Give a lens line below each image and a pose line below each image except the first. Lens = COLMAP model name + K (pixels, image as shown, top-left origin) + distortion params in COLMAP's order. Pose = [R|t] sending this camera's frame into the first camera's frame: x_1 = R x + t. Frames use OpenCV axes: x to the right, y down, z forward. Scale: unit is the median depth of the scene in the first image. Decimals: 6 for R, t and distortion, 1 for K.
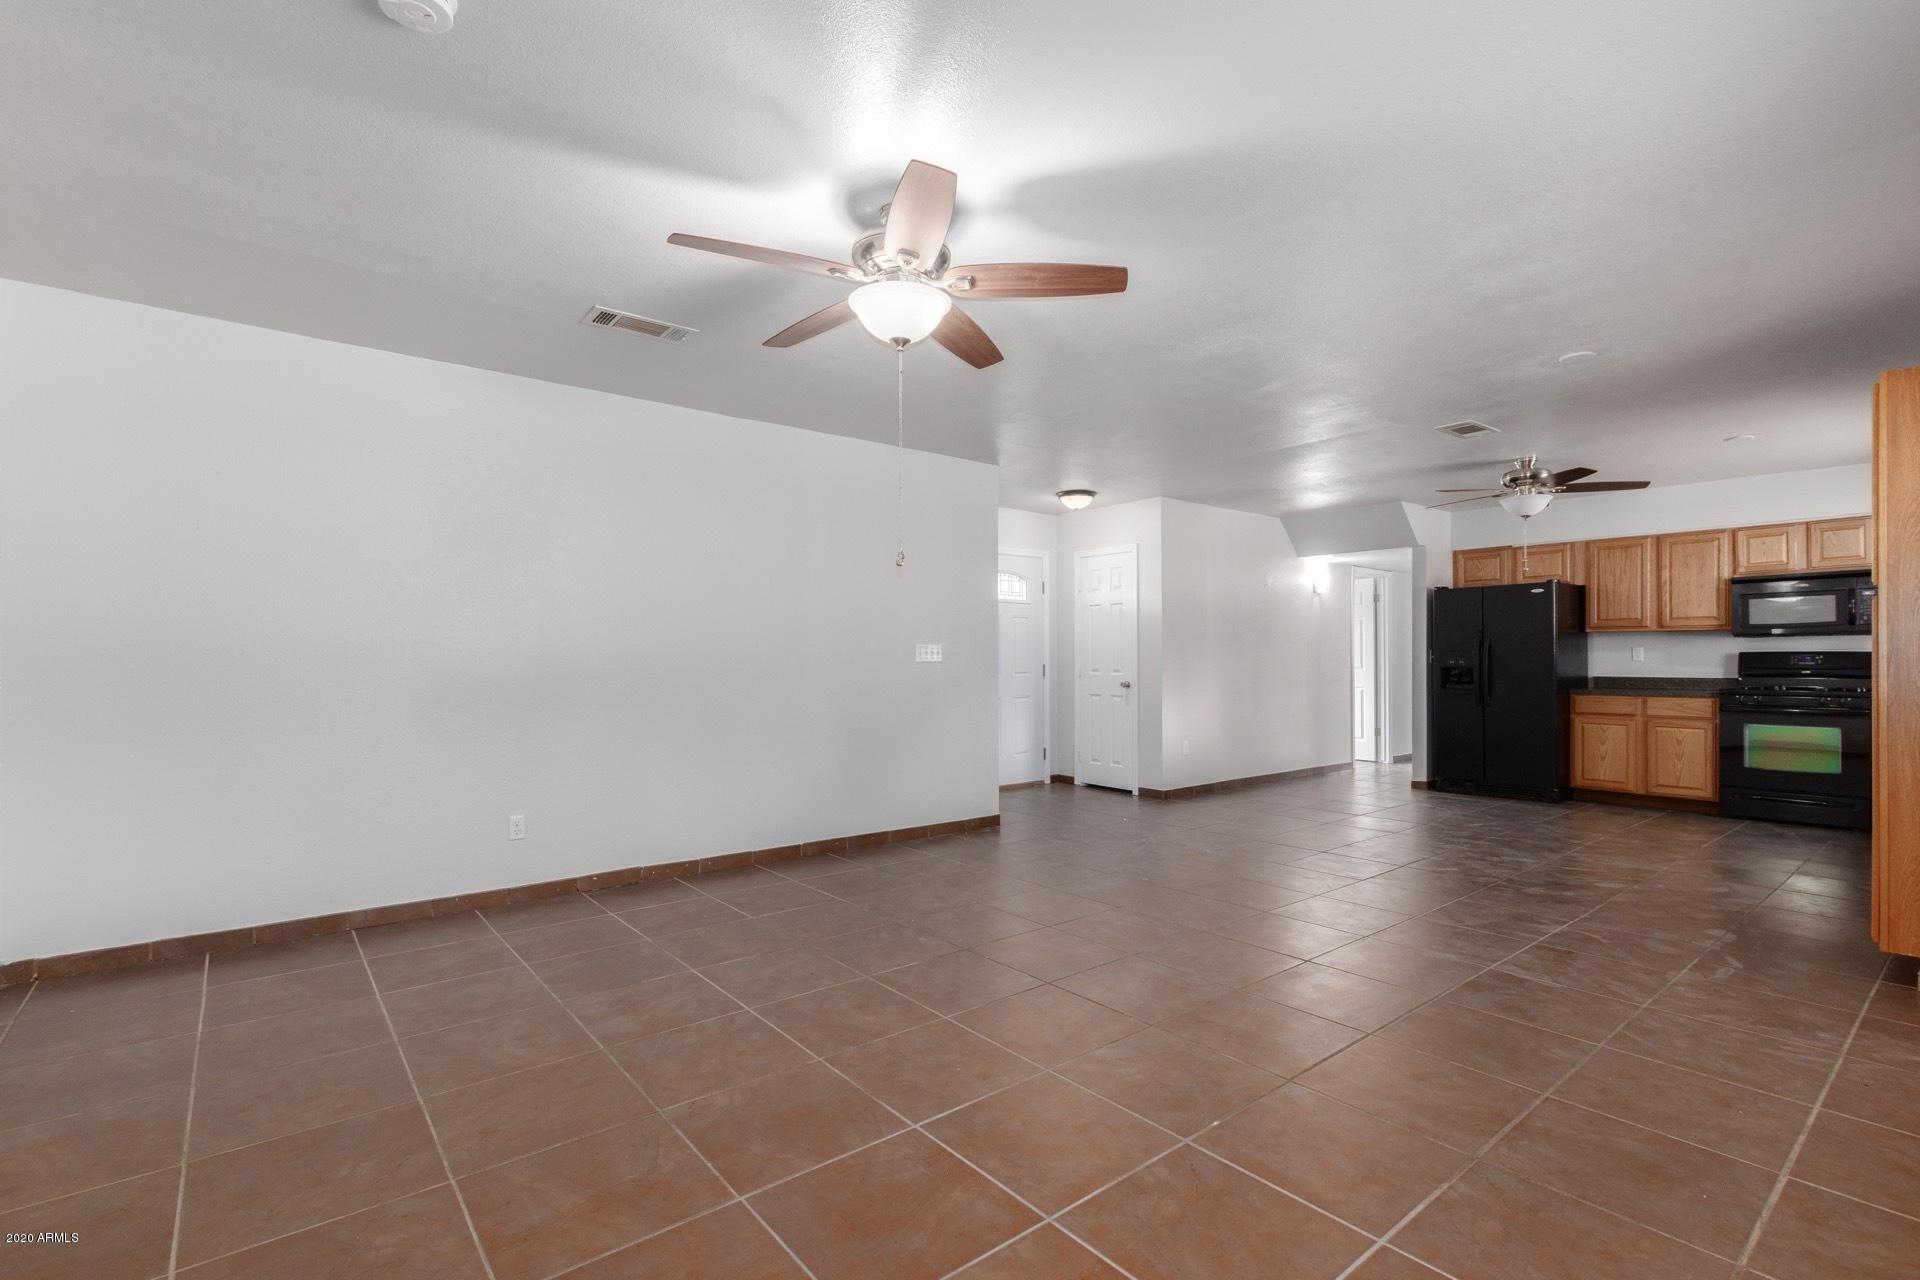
lens RADIAL K [[874.2, 0, 948.8], [0, 874.2, 655.6], [0, 0, 1]] dist [0.003535, -0.005879]
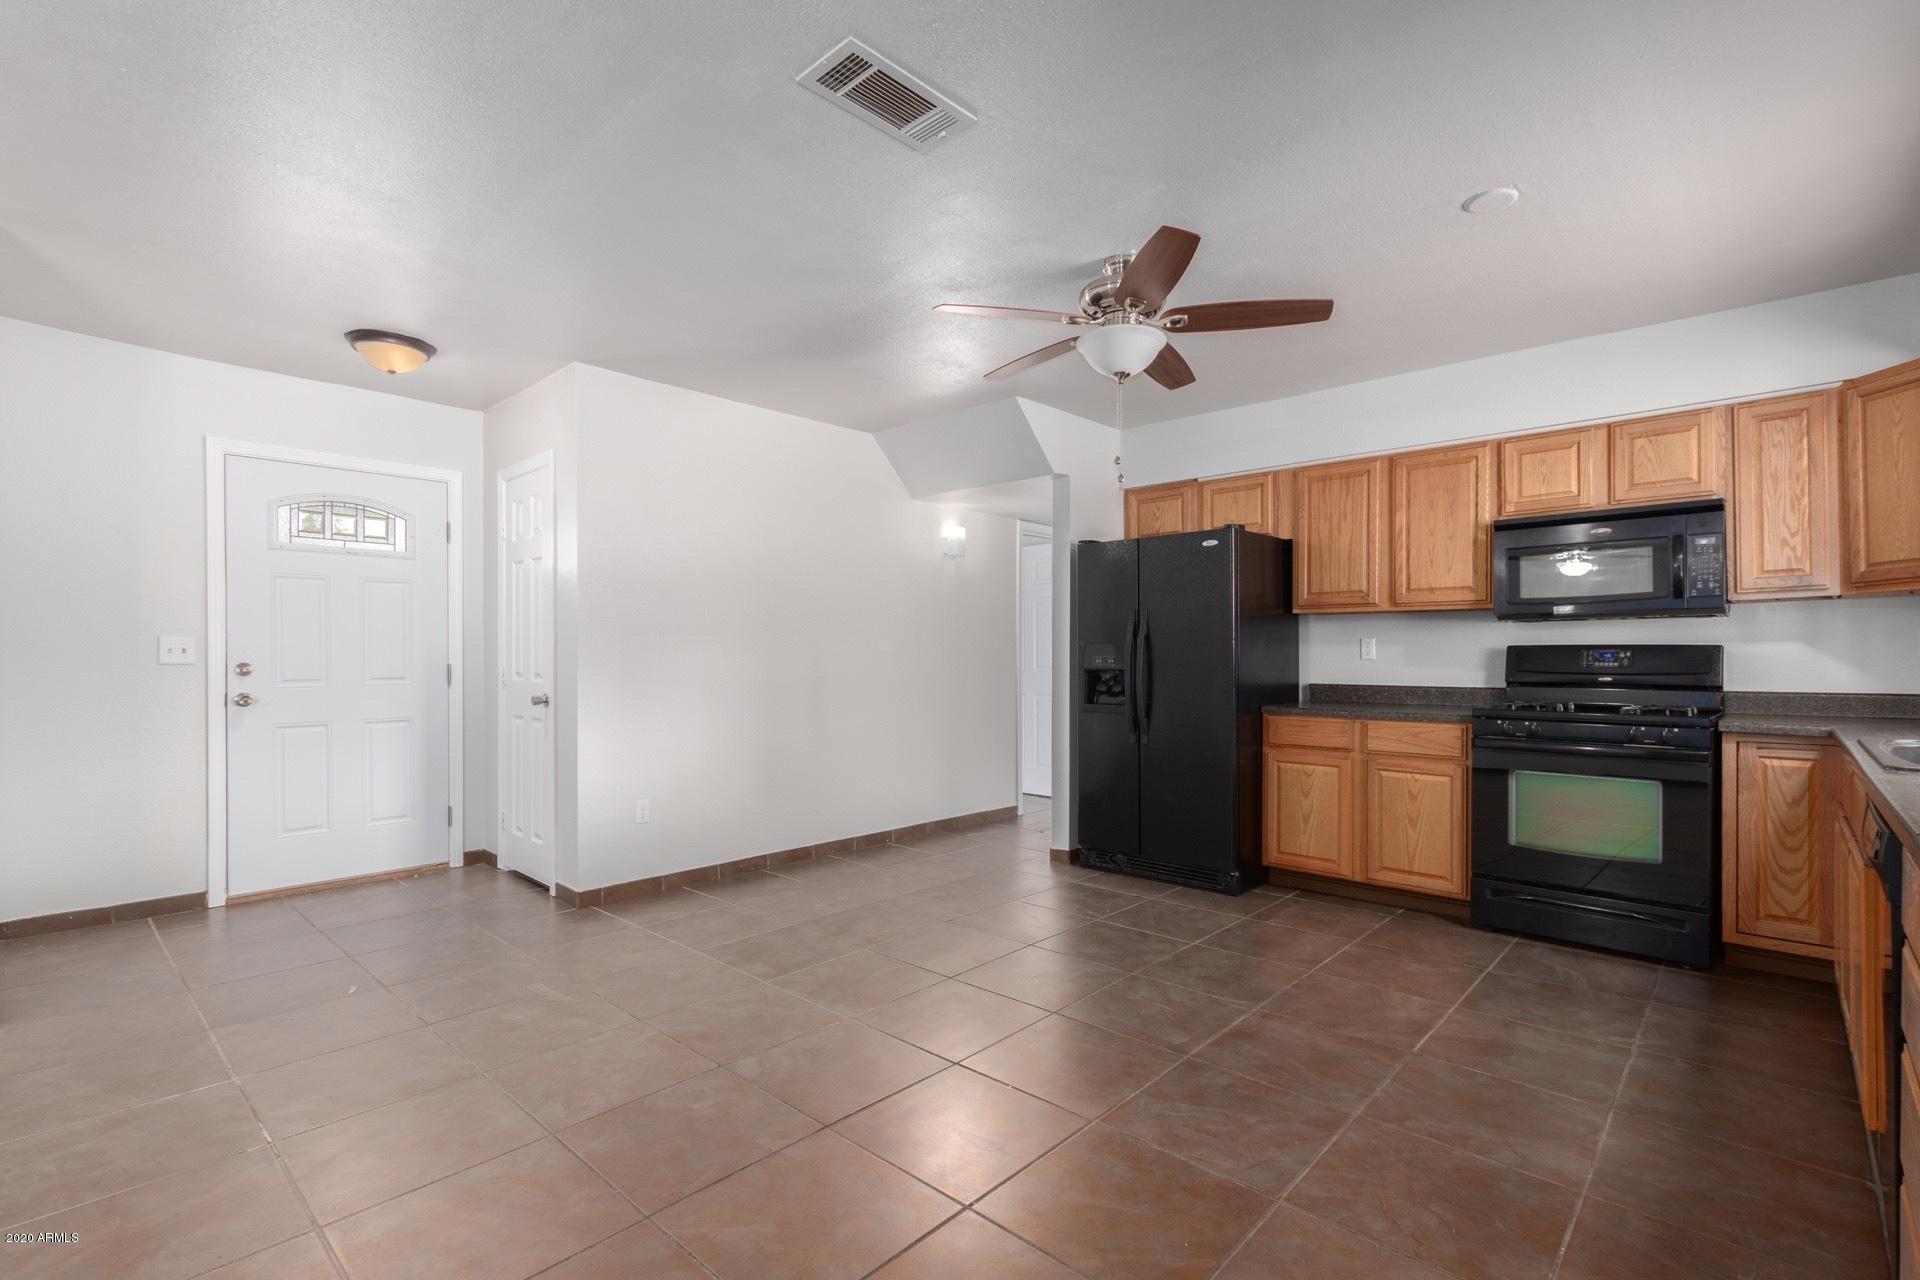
lens RADIAL K [[874.2, 0, 959.6], [0, 874.2, 653.8], [0, 0, 1]] dist [0.003535, -0.005879]
pose [[0.988394, 0.002706, 0.151887, 0.430134], [-0.003337, 0.999987, 0.003900, 0.000606], [-0.151874, -0.004362, 0.988390, 0.449433]]
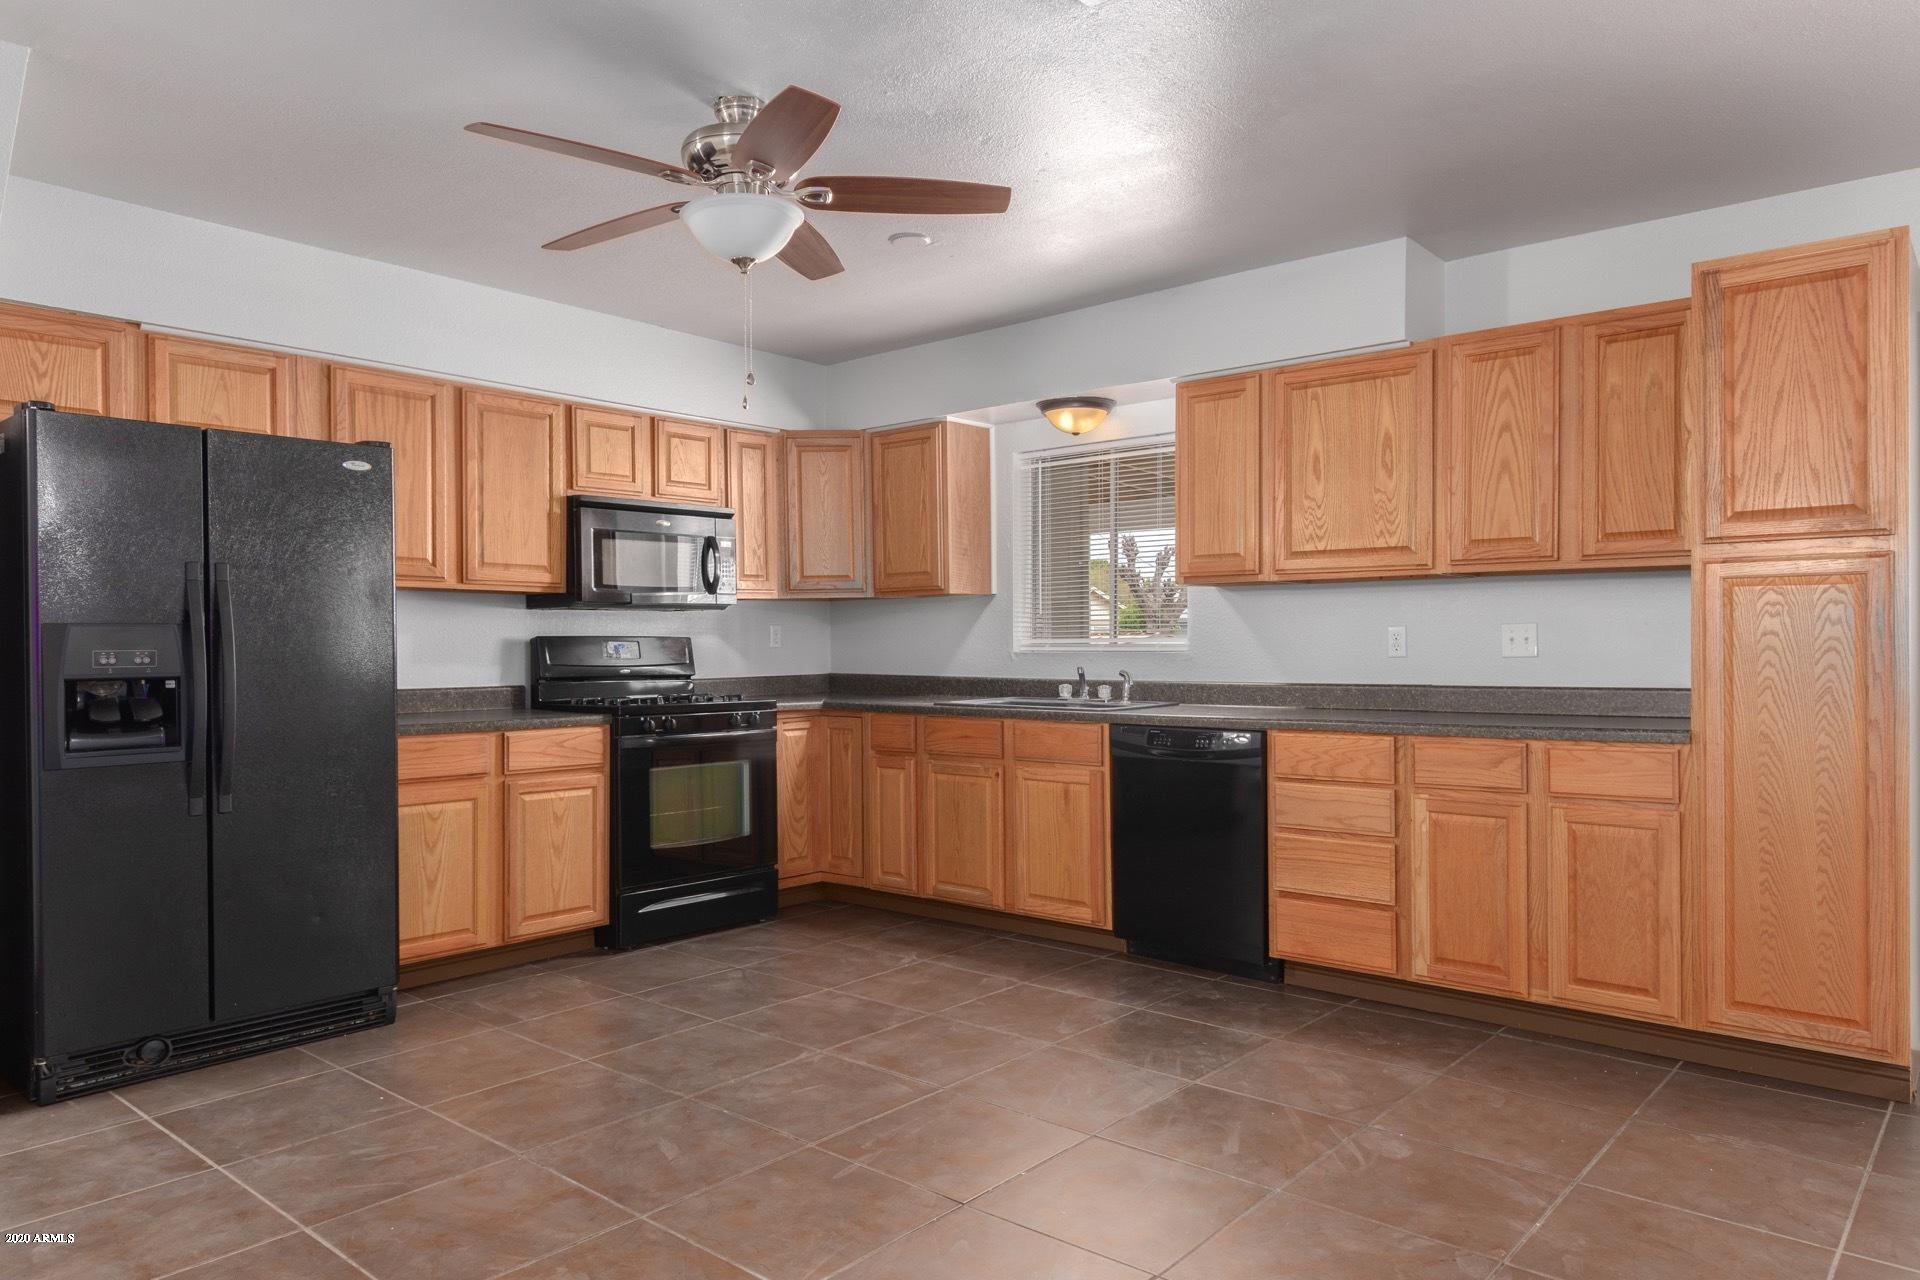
lens RADIAL K [[1245.8, 0, 963.7], [0, 1245.8, 642.5], [0, 0, 1]] dist [0.002136, 0.000259]
pose [[-0.188632, 0.006562, 0.982026, 0.108819], [-0.000706, 0.999977, -0.006818, 0.004767], [-0.982048, -0.001979, -0.188623, 0.885927]]
